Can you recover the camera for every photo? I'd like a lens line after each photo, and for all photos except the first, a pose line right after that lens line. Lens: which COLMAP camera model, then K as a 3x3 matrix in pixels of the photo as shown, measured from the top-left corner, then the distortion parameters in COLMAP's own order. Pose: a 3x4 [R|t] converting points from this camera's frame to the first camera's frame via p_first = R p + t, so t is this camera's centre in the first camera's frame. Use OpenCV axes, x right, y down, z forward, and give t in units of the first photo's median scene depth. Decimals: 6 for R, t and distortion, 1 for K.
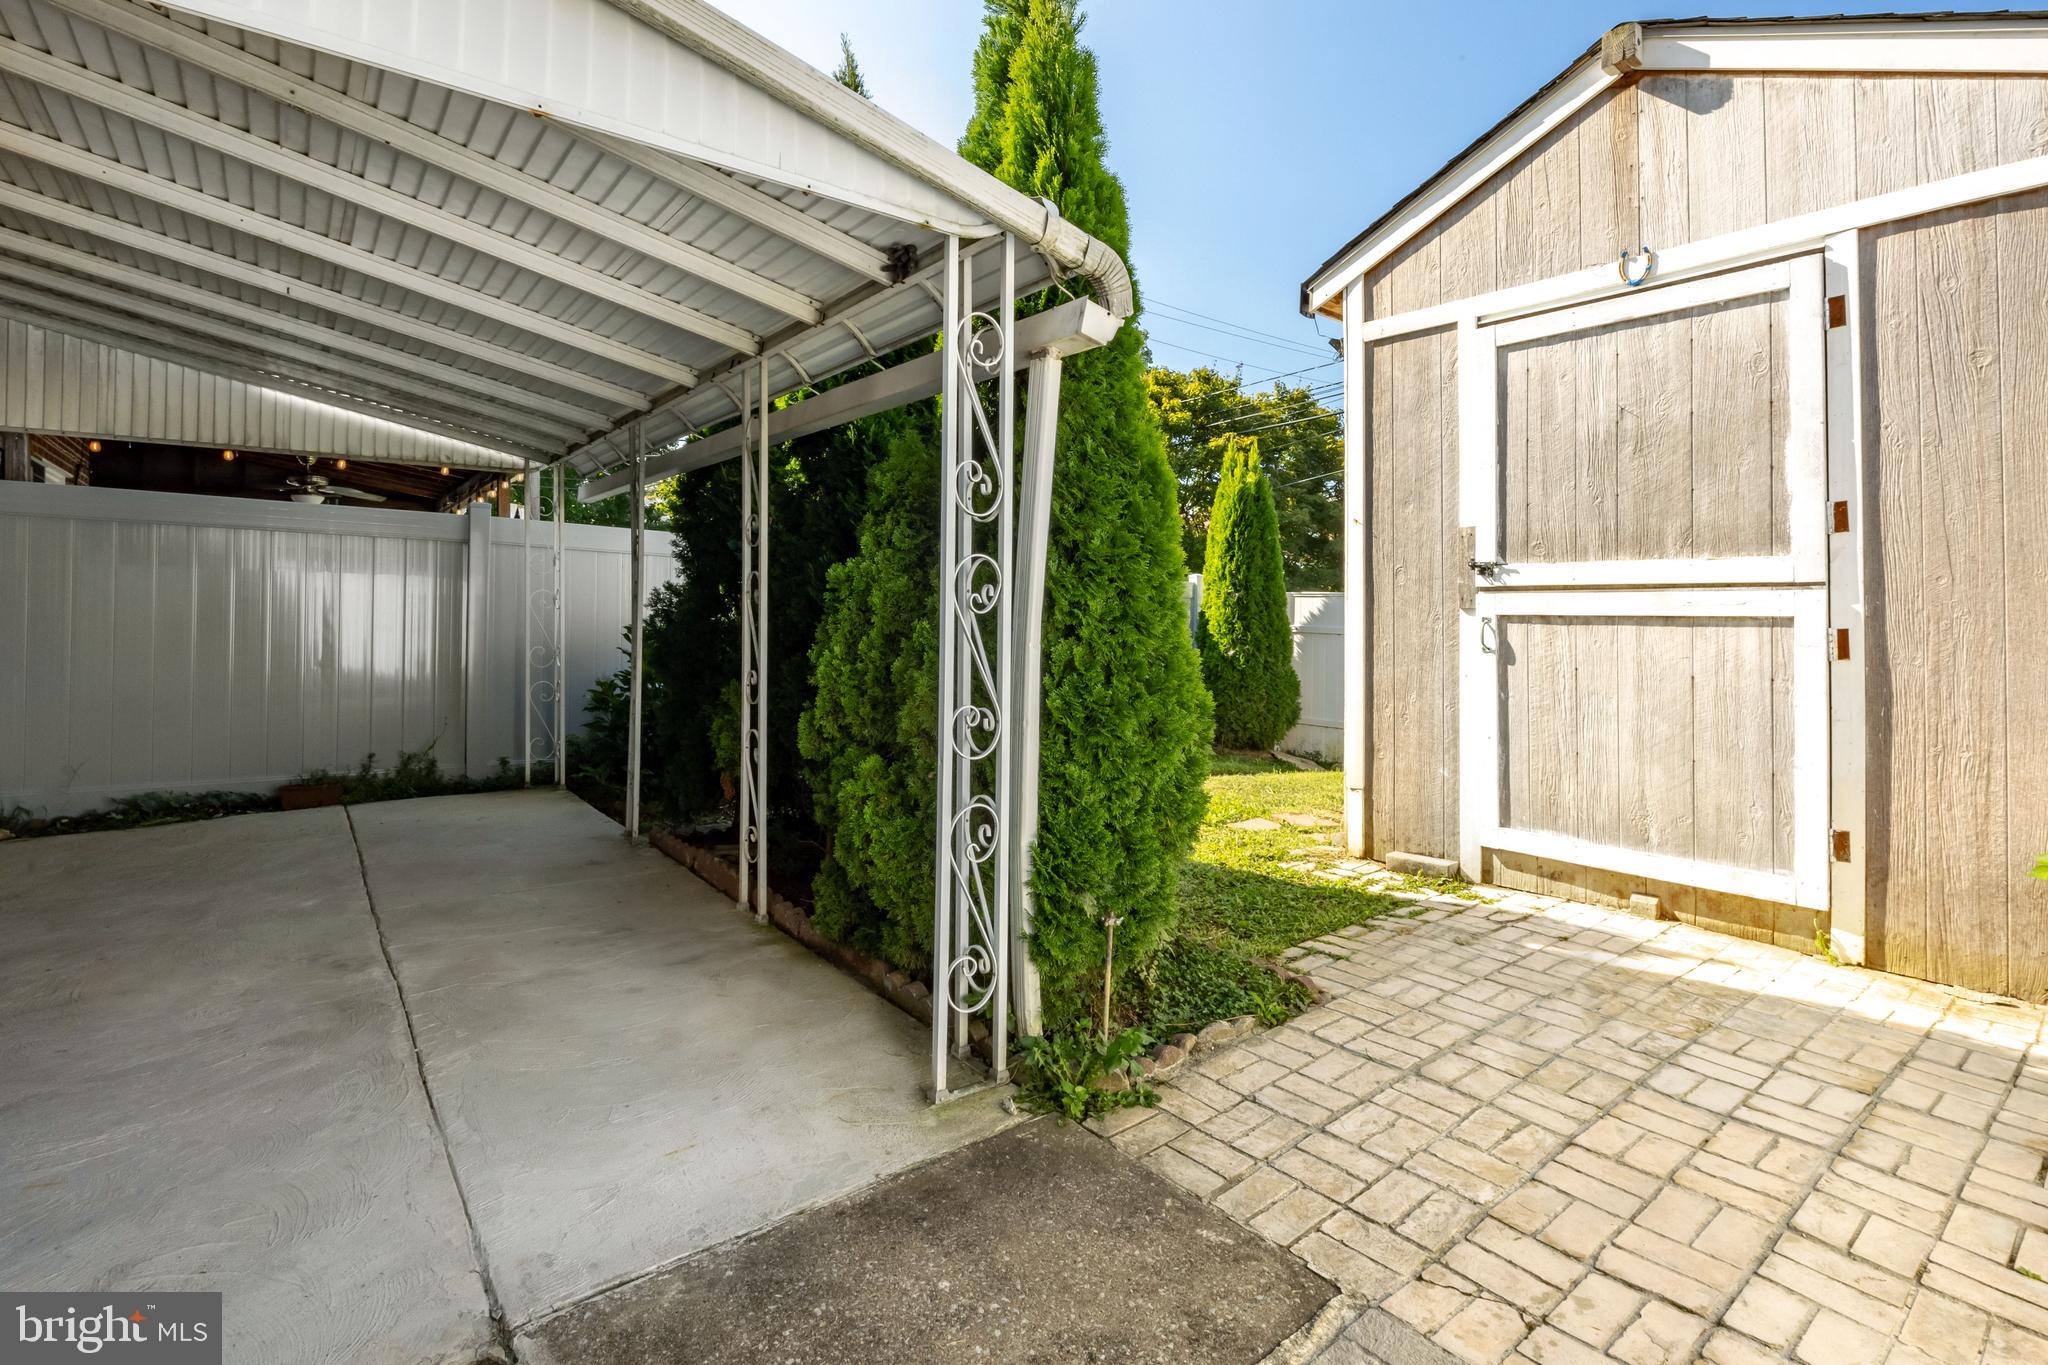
lens RADIAL K [[963.7, 0, 1035.1], [0, 963.7, 598.3], [0, 0, 1]] dist [-0.004277, -0.000843]
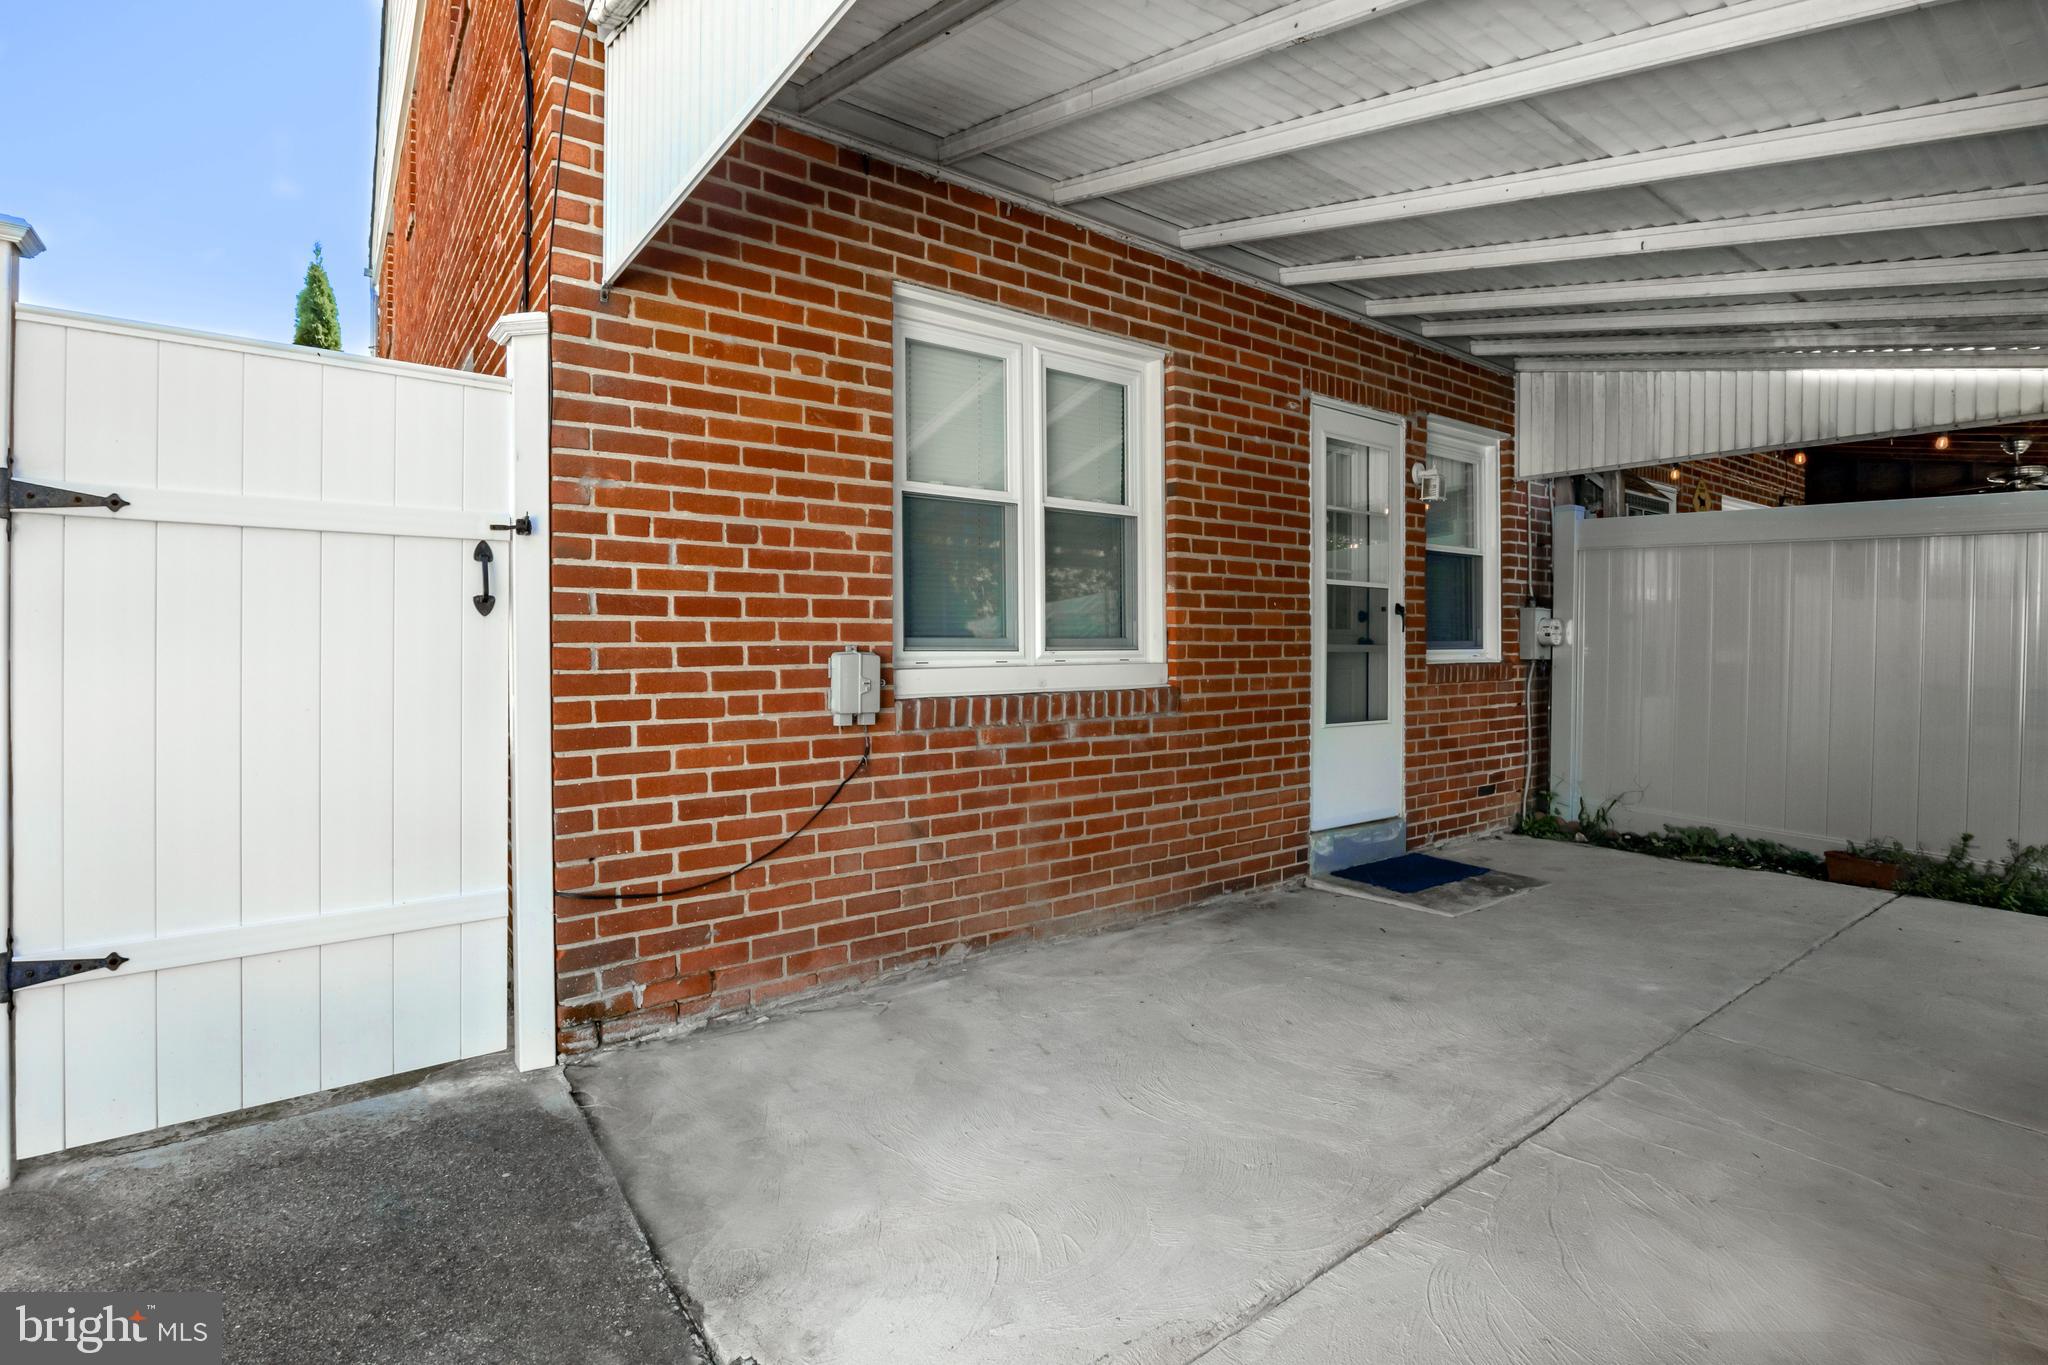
lens RADIAL K [[963.7, 0, 1024.7], [0, 963.7, 684.0], [0, 0, 1]] dist [-0.004277, -0.000843]
pose [[-0.011088, 0.045812, -0.998889, 0.047962], [0.006288, 0.998933, 0.045744, 0.010343], [0.999919, -0.005774, -0.011365, 0.342972]]
